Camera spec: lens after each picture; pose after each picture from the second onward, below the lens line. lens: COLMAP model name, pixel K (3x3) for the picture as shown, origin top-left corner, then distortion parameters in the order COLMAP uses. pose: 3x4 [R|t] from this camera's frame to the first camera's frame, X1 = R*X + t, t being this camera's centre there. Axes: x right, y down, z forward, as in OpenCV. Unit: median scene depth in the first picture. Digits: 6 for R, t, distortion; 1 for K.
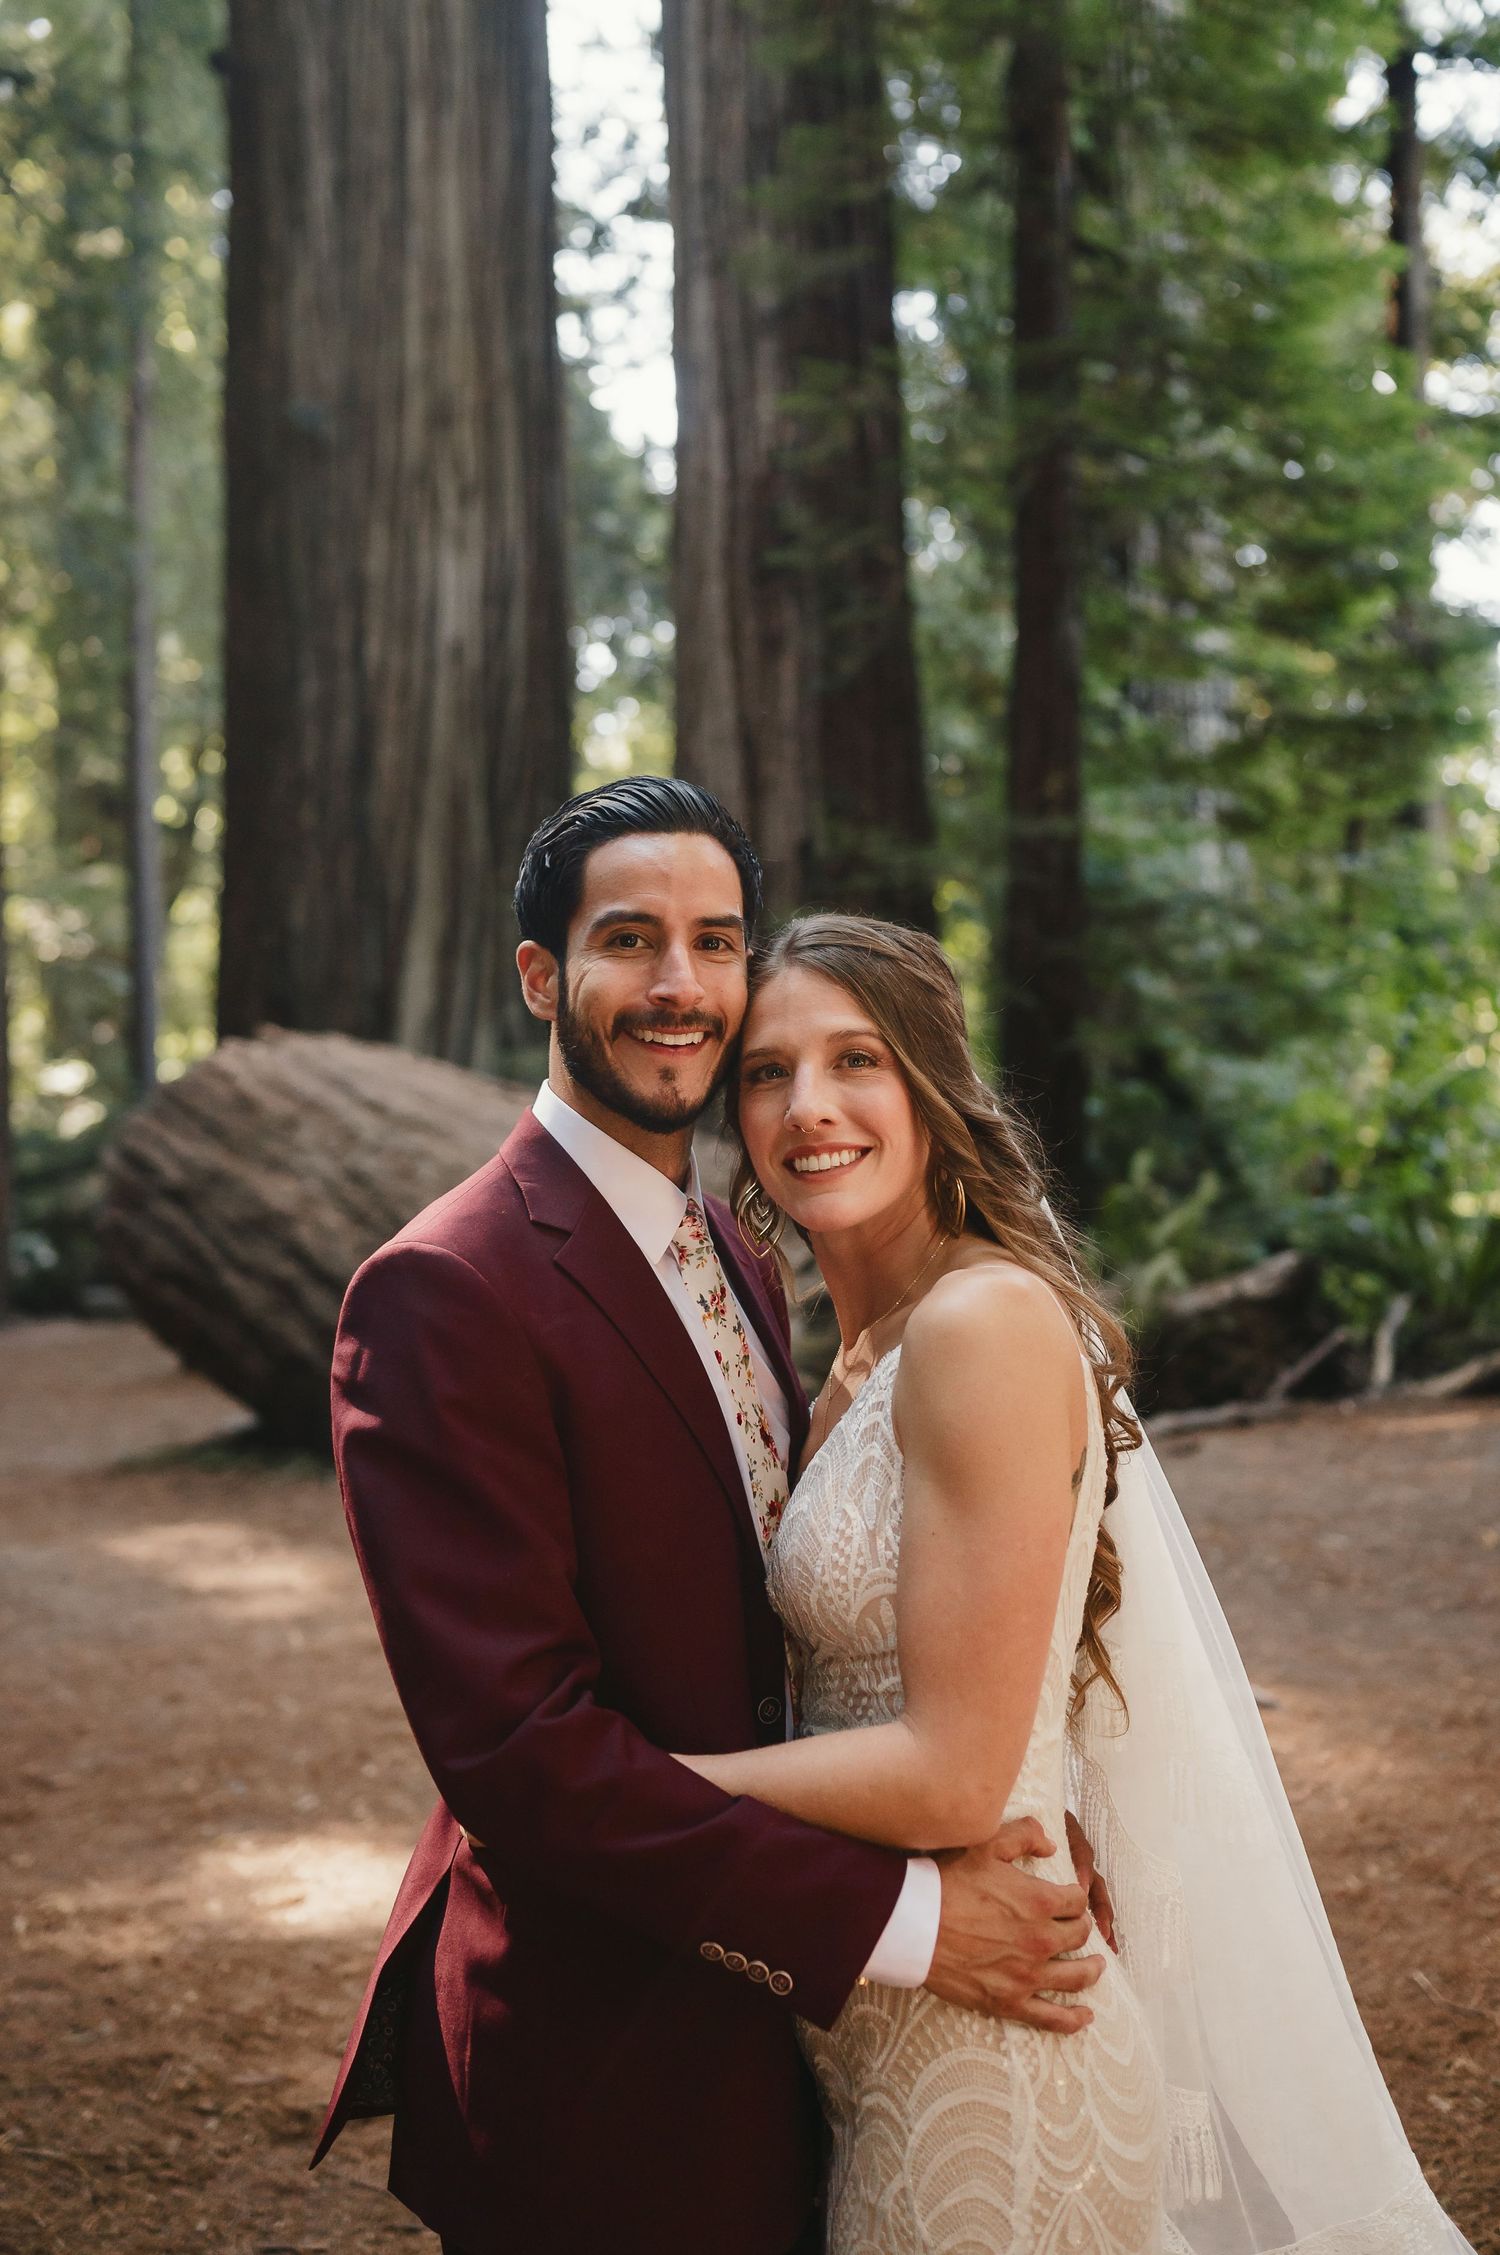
lens RADIAL K [[2310.2, 0, 818.8], [0, 2310.2, 1078.4], [0, 0, 1]] dist [-0.025059, 0.003059]
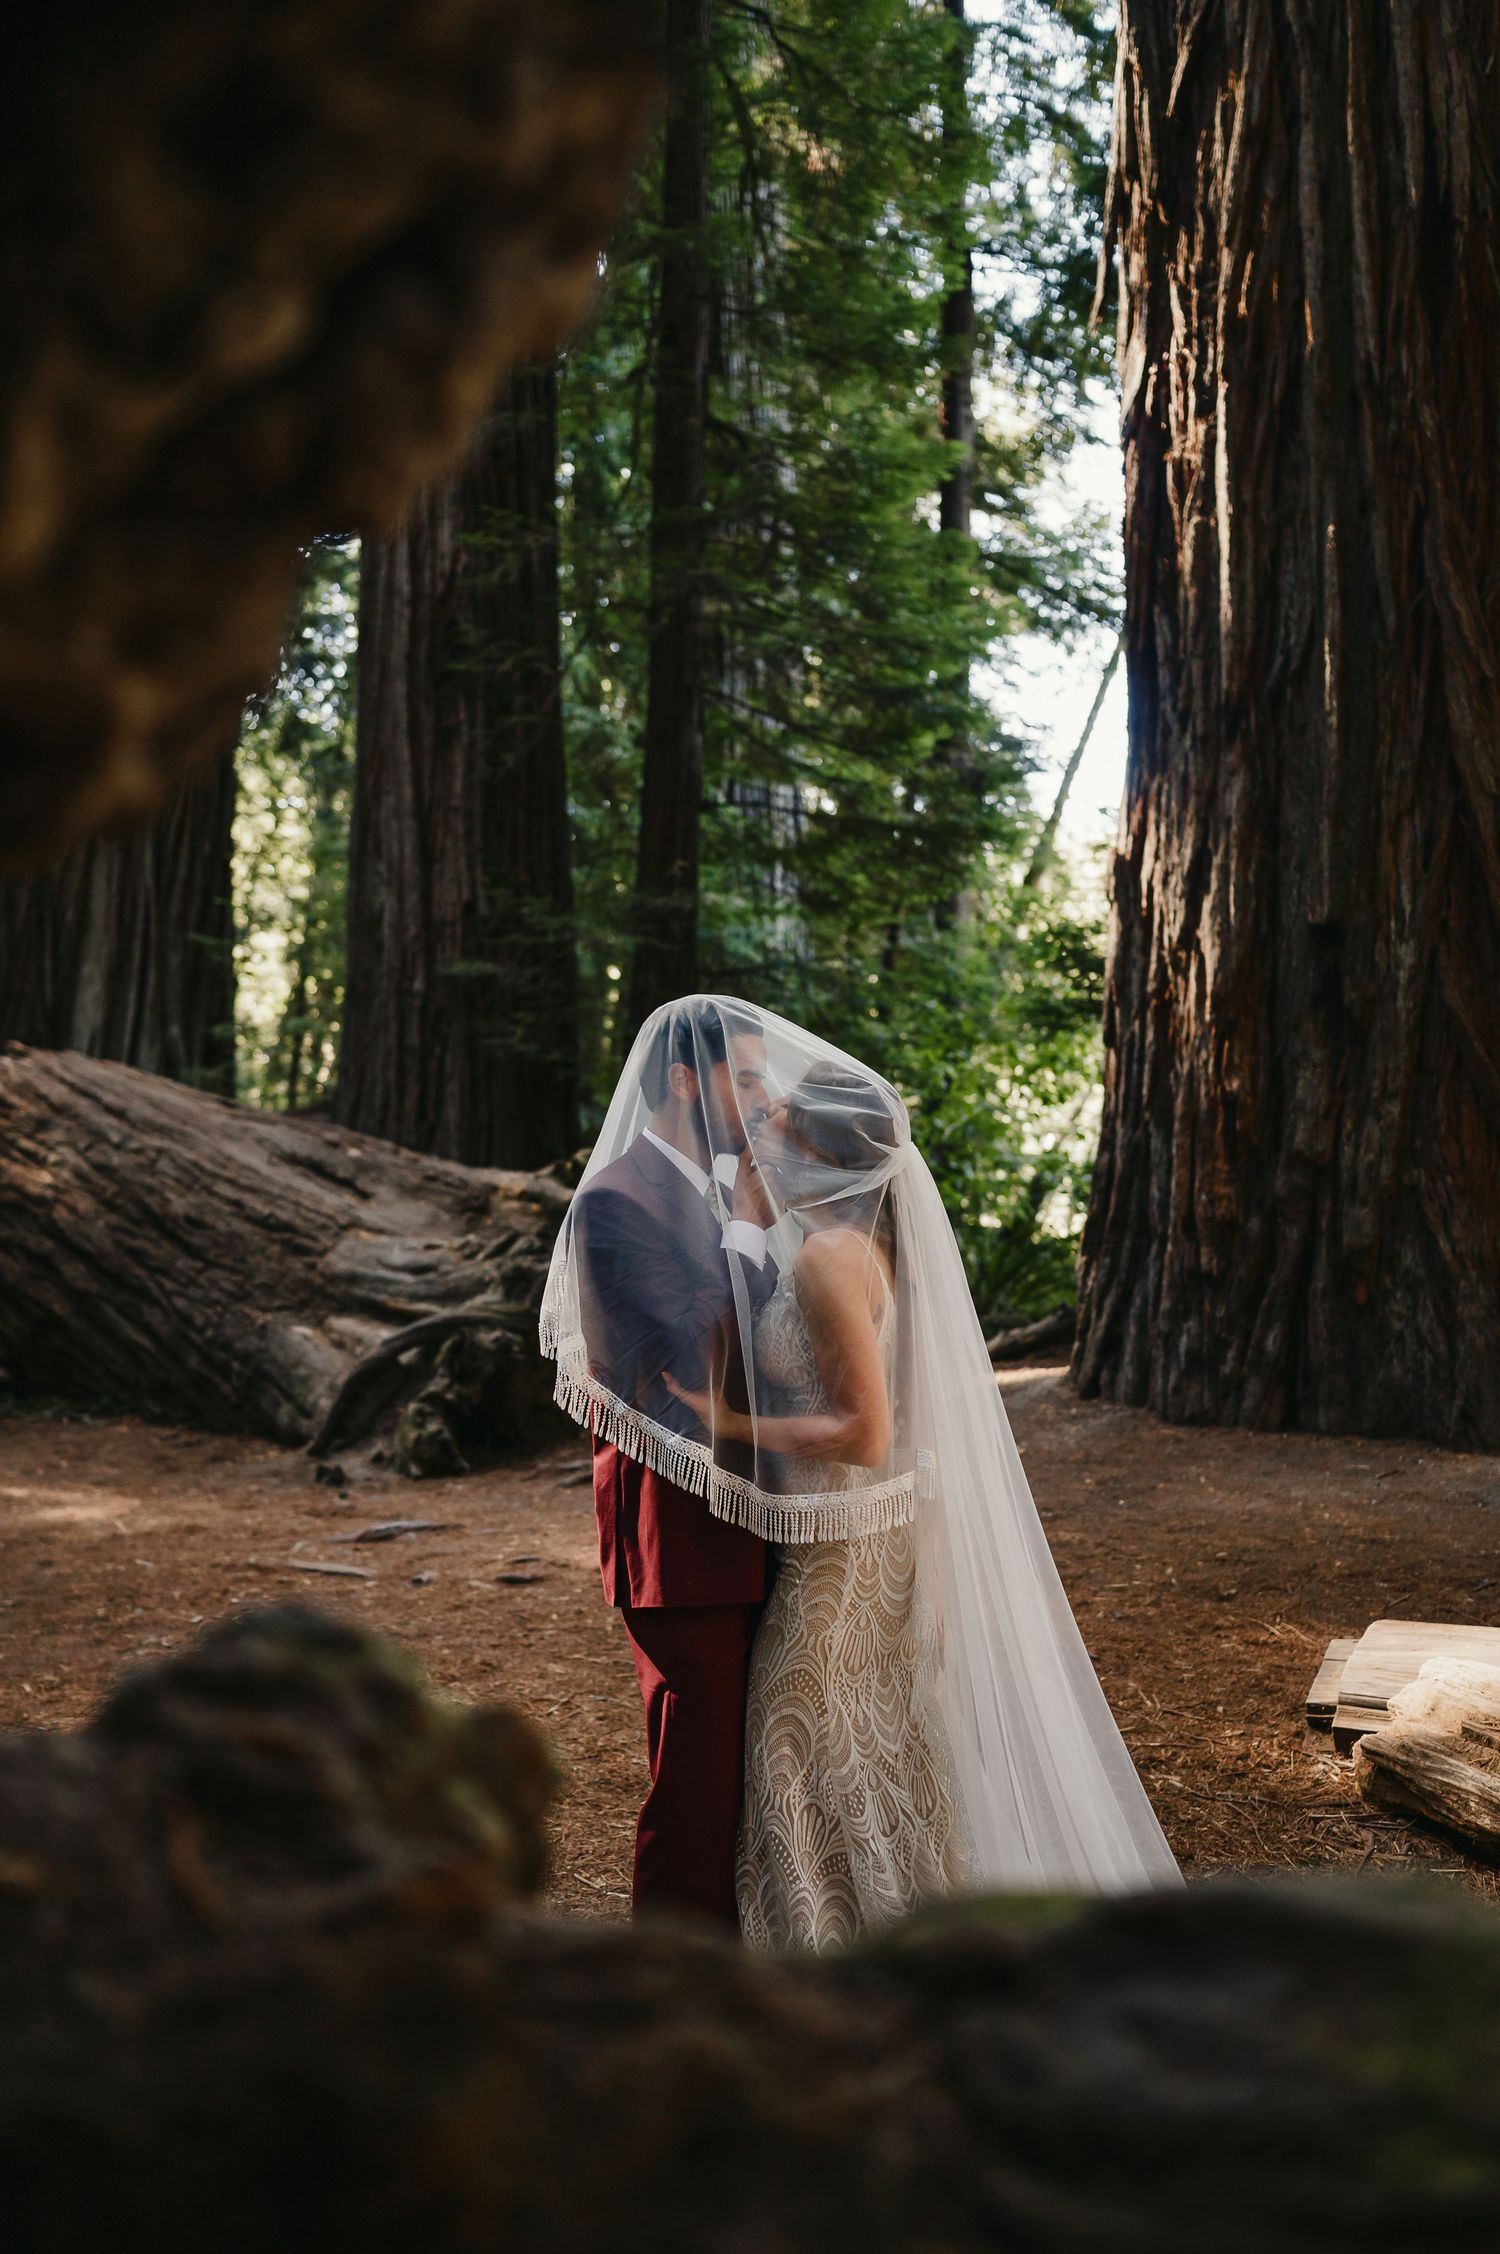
lens RADIAL K [[2099.3, 0, 741.0], [0, 2099.3, 1140.6], [0, 0, 1]] dist [-0.014666, 0.010649]
pose [[0.985661, 0.029650, 0.166112, -0.043057], [-0.032812, 0.999328, 0.016324, -0.000892], [-0.165516, -0.021541, 0.985972, -0.103896]]
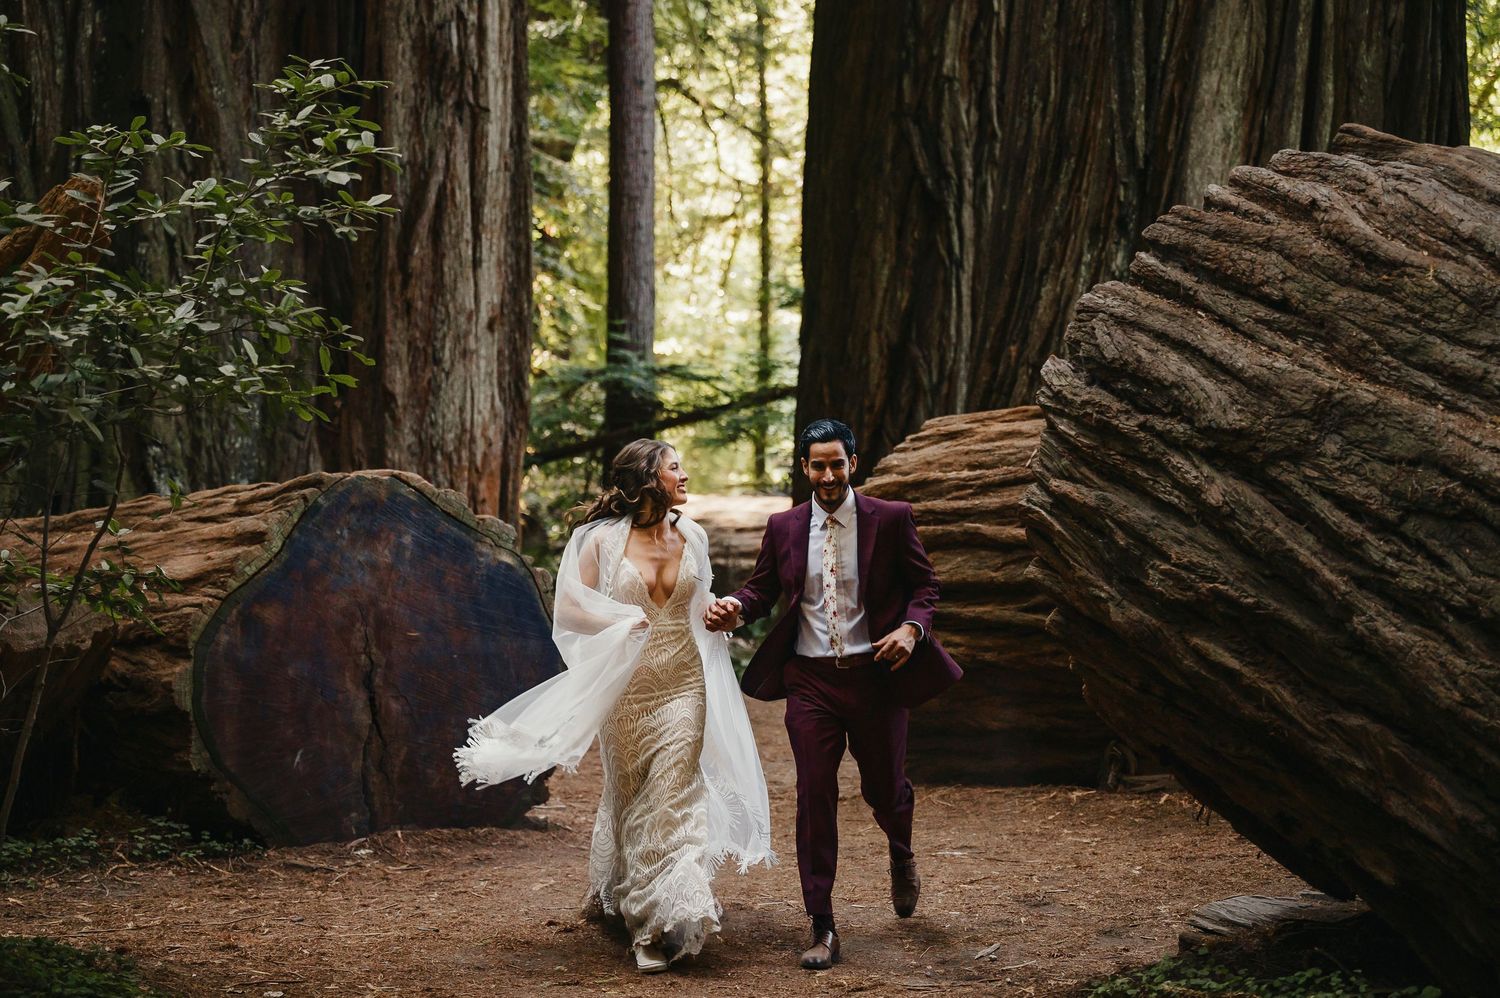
lens RADIAL K [[3165.8, 0, 788.1], [0, 3165.8, 502.9], [0, 0, 1]] dist [-0.011510, 0.142287]
pose [[0.982735, 0.029030, -0.182729, -0.203560], [-0.021455, 0.998832, 0.043297, 0.028708], [0.183773, -0.038629, 0.982209, 0.269813]]
